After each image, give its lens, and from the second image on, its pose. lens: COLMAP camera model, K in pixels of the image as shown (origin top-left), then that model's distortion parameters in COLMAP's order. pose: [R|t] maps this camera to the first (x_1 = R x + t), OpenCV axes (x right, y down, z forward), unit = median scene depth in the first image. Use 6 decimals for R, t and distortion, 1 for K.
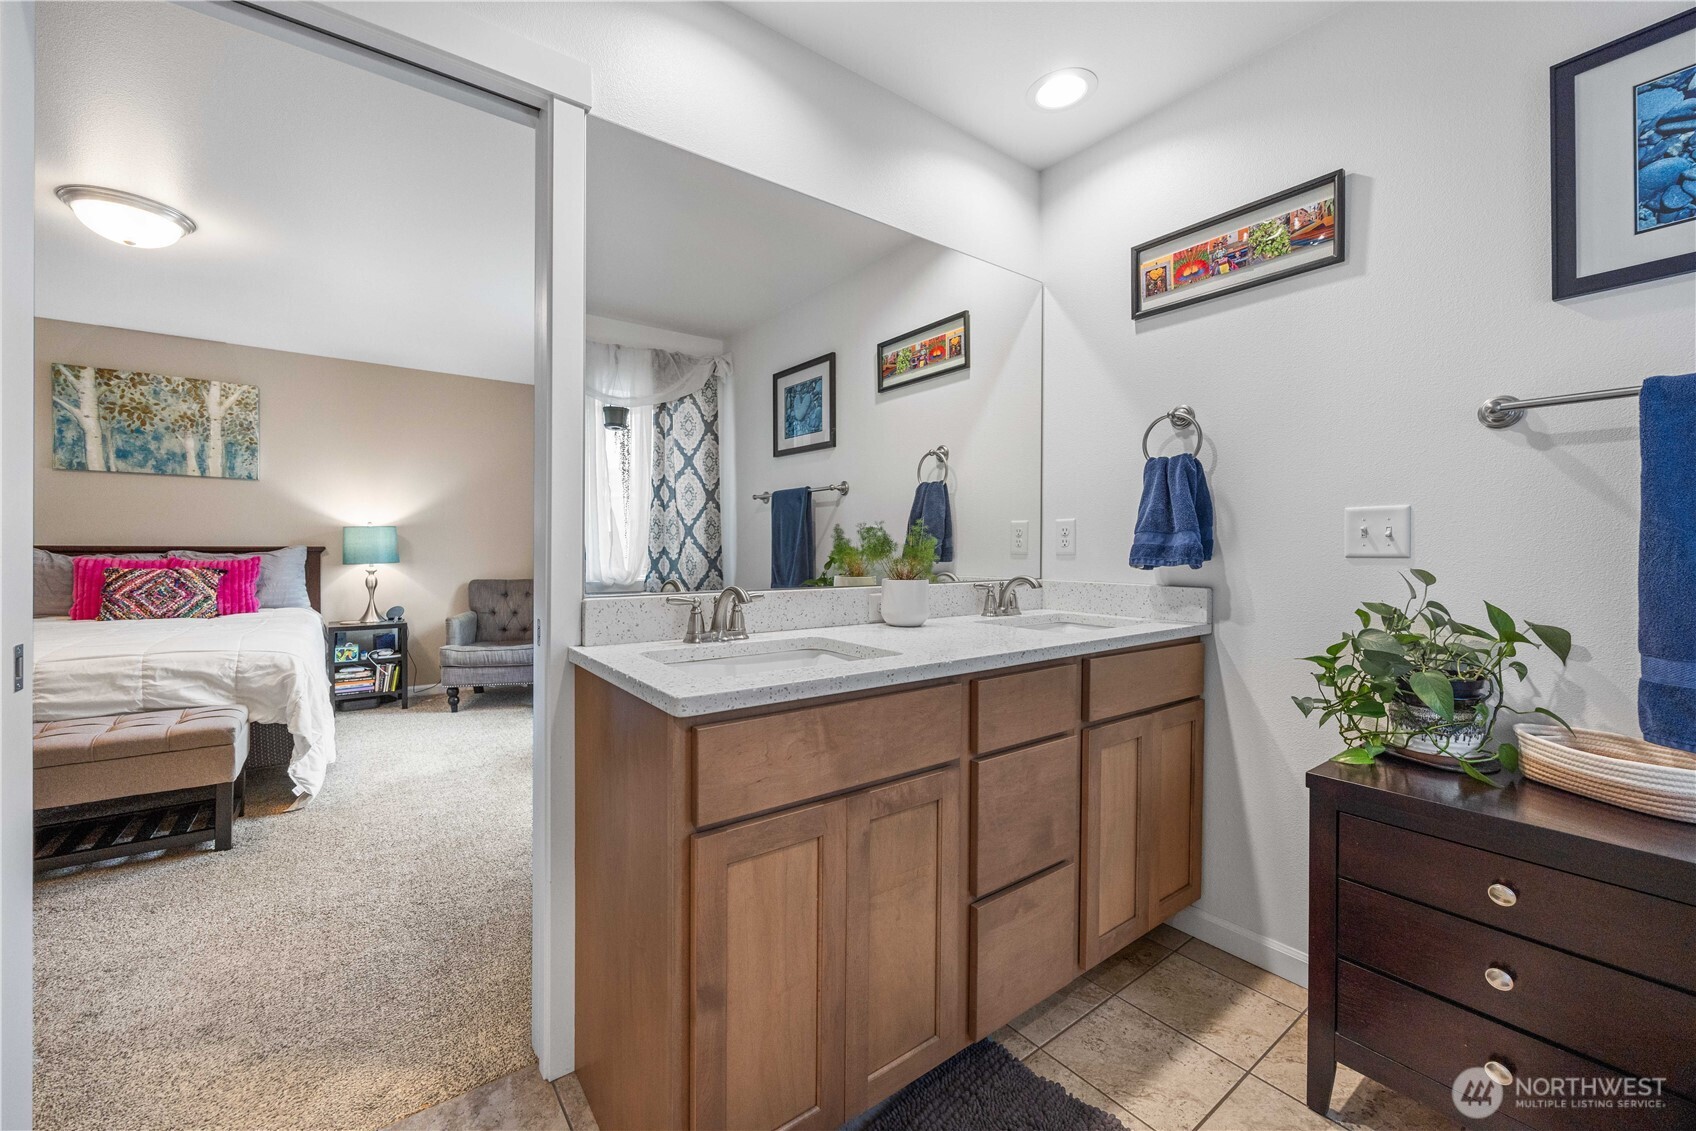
lens RADIAL K [[672.3, 0, 849.4], [0, 672.3, 555.7], [0, 0, 1]] dist [0.001477, -0.000495]
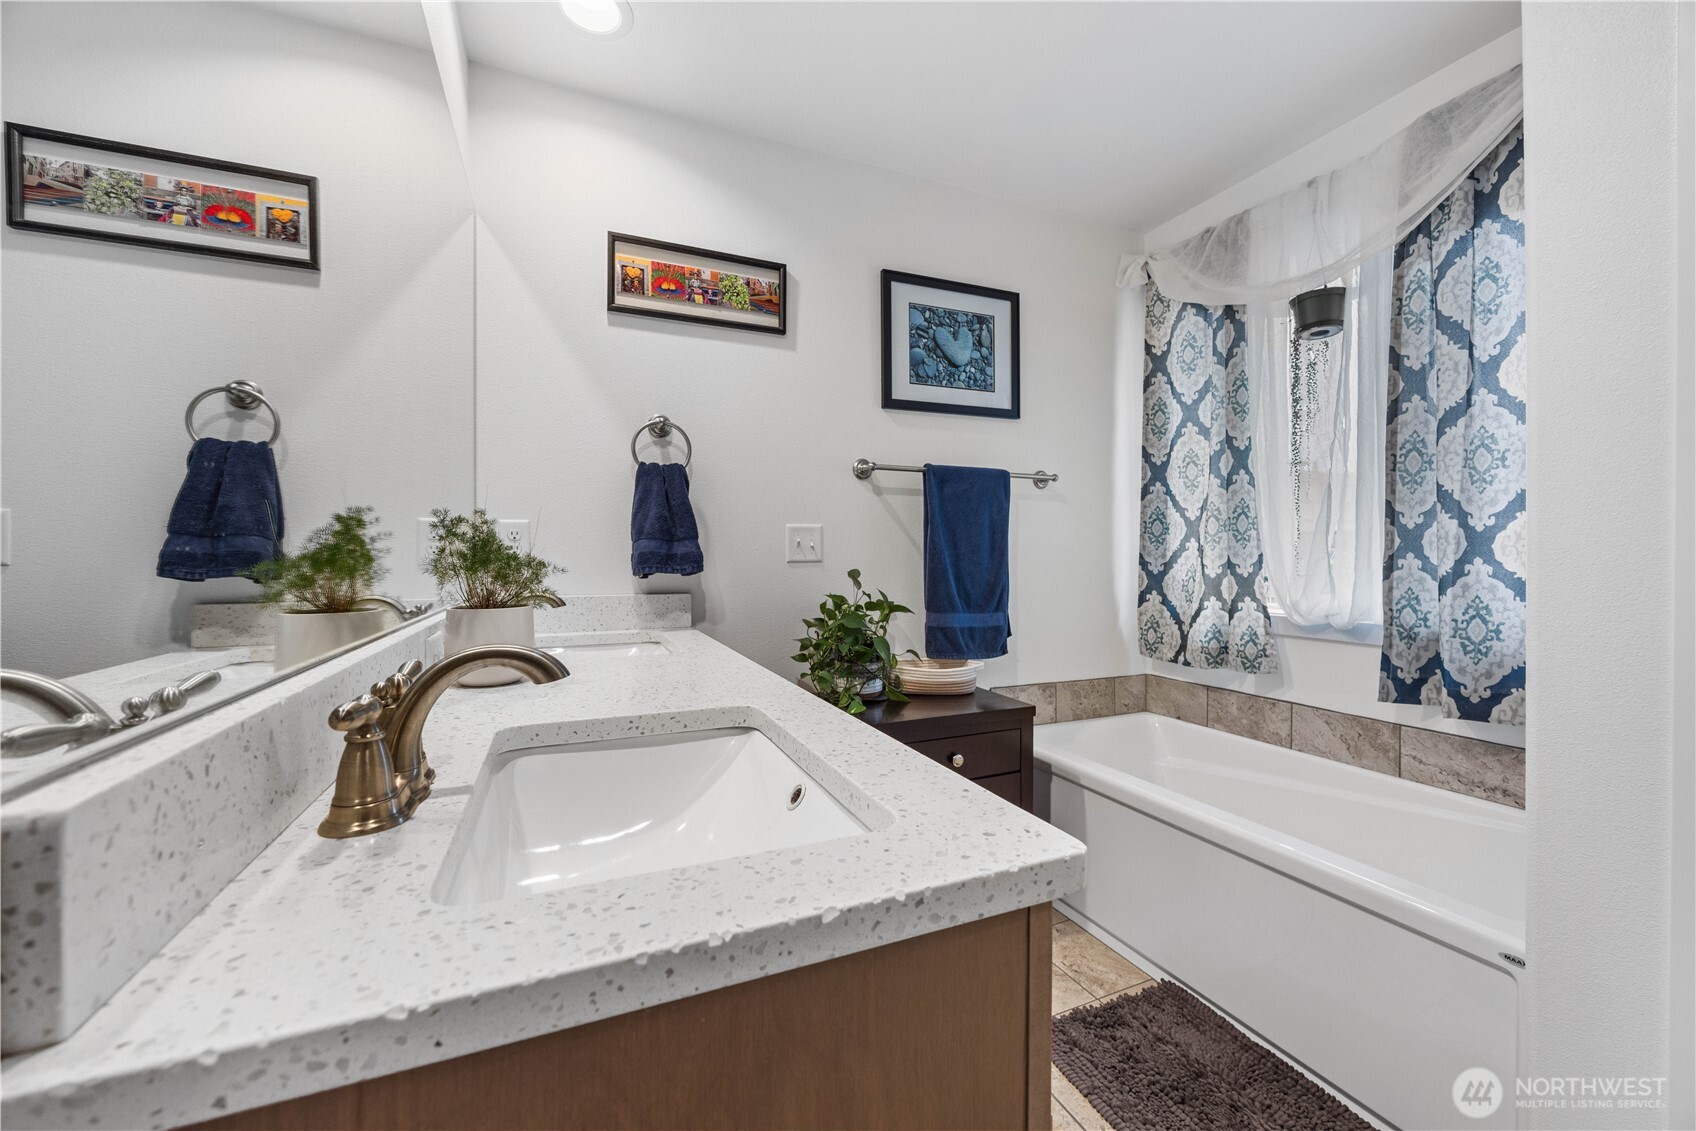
lens RADIAL K [[651.1, 0, 840.6], [0, 651.1, 562.8], [0, 0, 1]] dist [-0.001090, -0.000164]
pose [[0.235107, -0.009418, 0.971924, -0.422327], [0.016948, 0.999841, 0.005588, -0.001830], [-0.971822, 0.015159, 0.235229, 0.541854]]
